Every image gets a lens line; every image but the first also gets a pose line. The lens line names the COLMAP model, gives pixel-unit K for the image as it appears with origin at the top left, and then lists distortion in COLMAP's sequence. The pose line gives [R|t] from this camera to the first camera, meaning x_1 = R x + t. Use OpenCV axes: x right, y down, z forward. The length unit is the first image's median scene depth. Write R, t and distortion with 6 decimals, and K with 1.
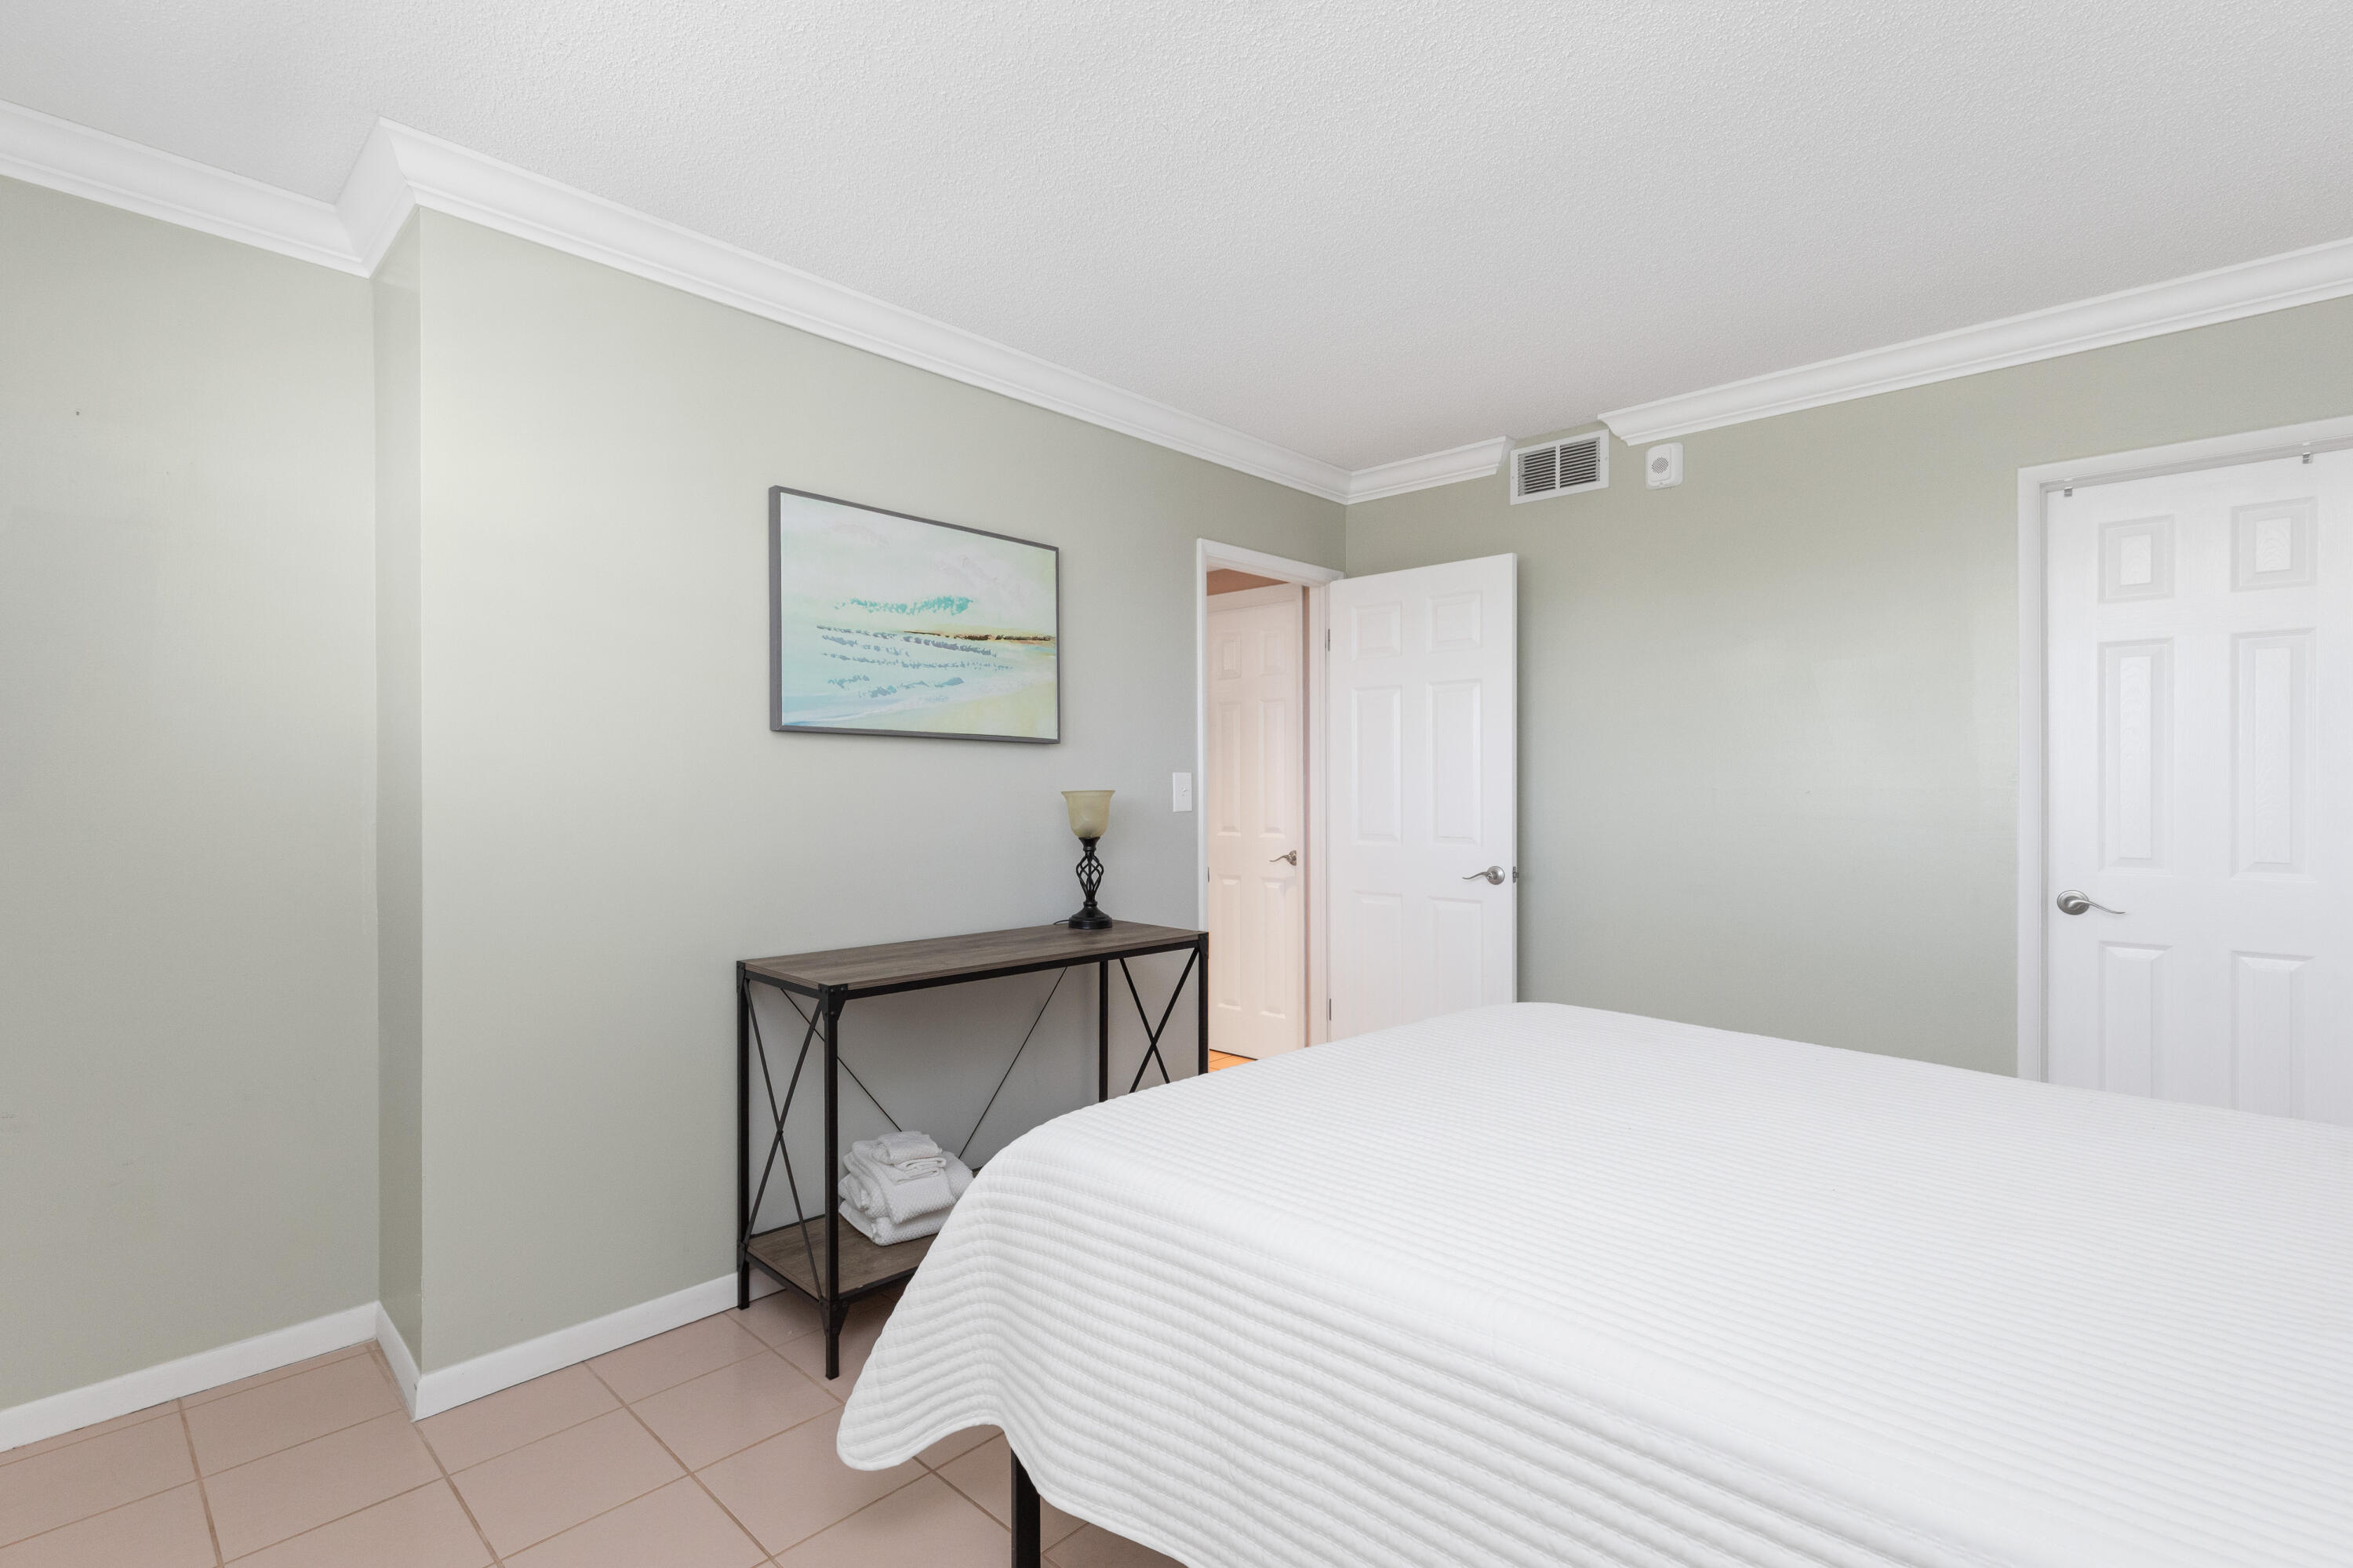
lens RADIAL K [[1073.1, 0, 1174.7], [0, 1073.1, 782.2], [0, 0, 1]] dist [0.007590, -0.001972]
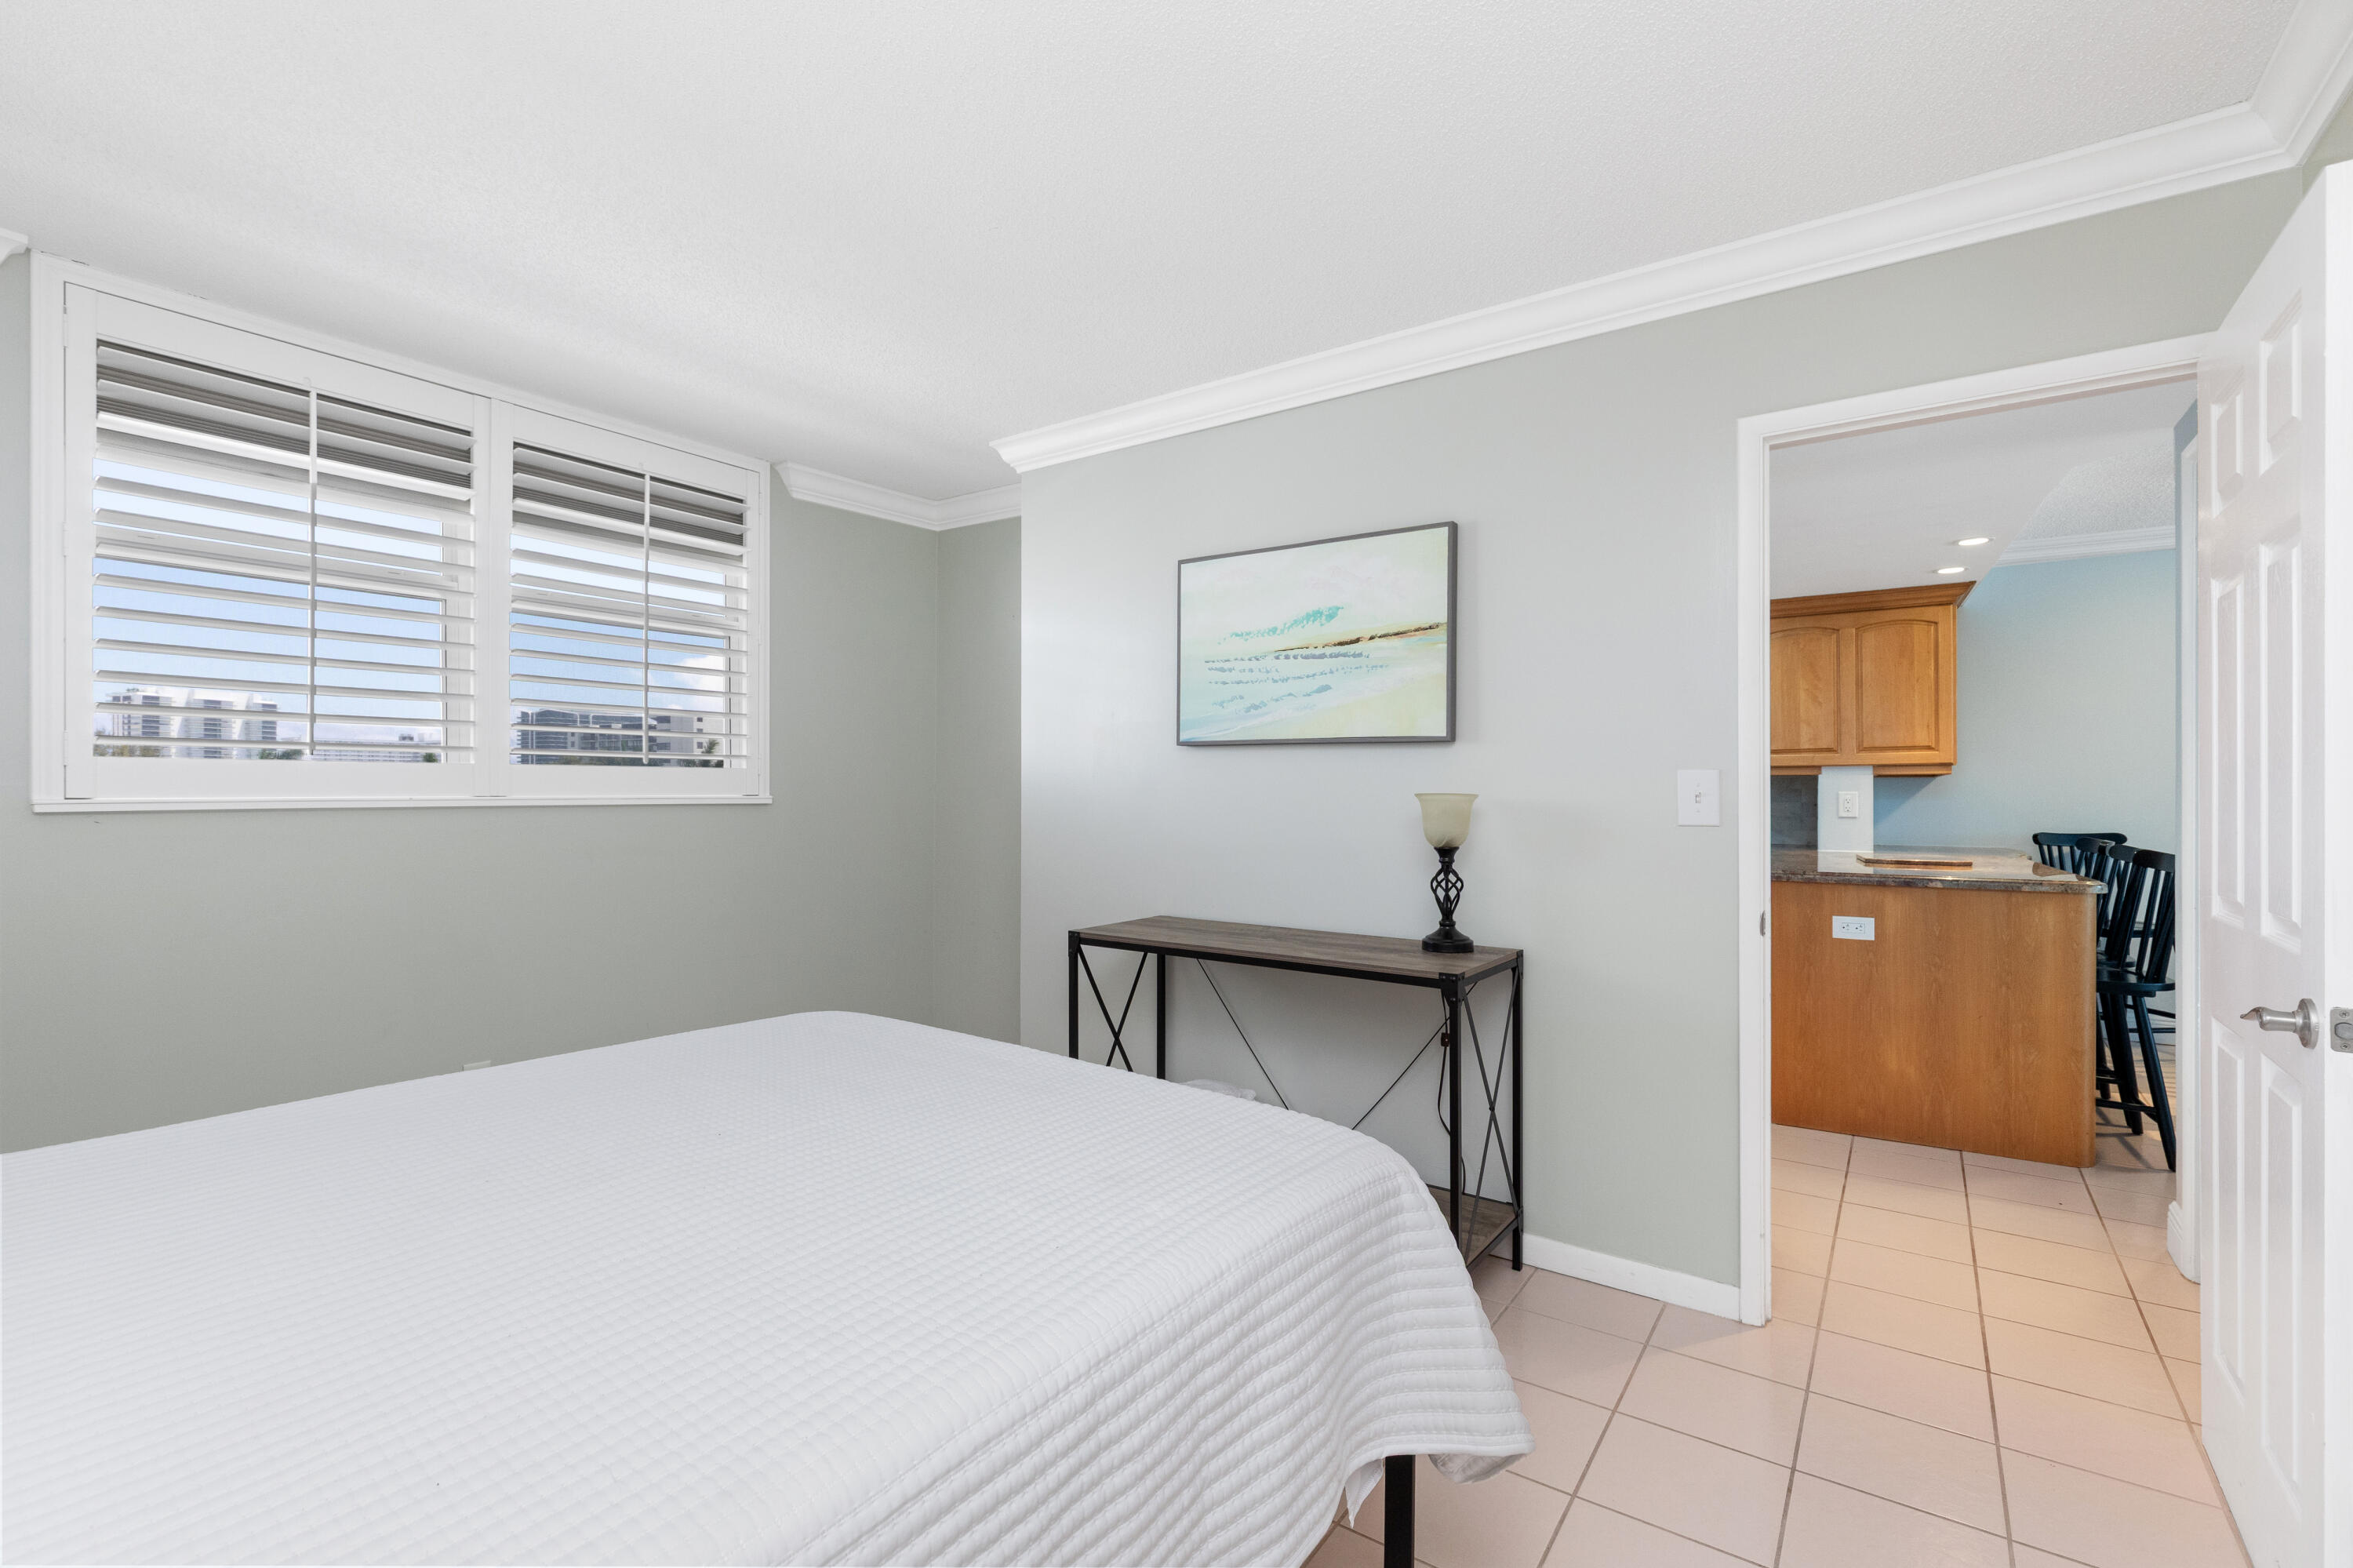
lens RADIAL K [[1073.1, 0, 1130.4], [0, 1073.1, 764.5], [0, 0, 1]] dist [0.007590, -0.001972]
pose [[0.114153, -0.020176, -0.993258, 0.828749], [0.003321, 0.999796, -0.019928, 0.000445], [0.993458, -0.001023, 0.114197, 0.706059]]
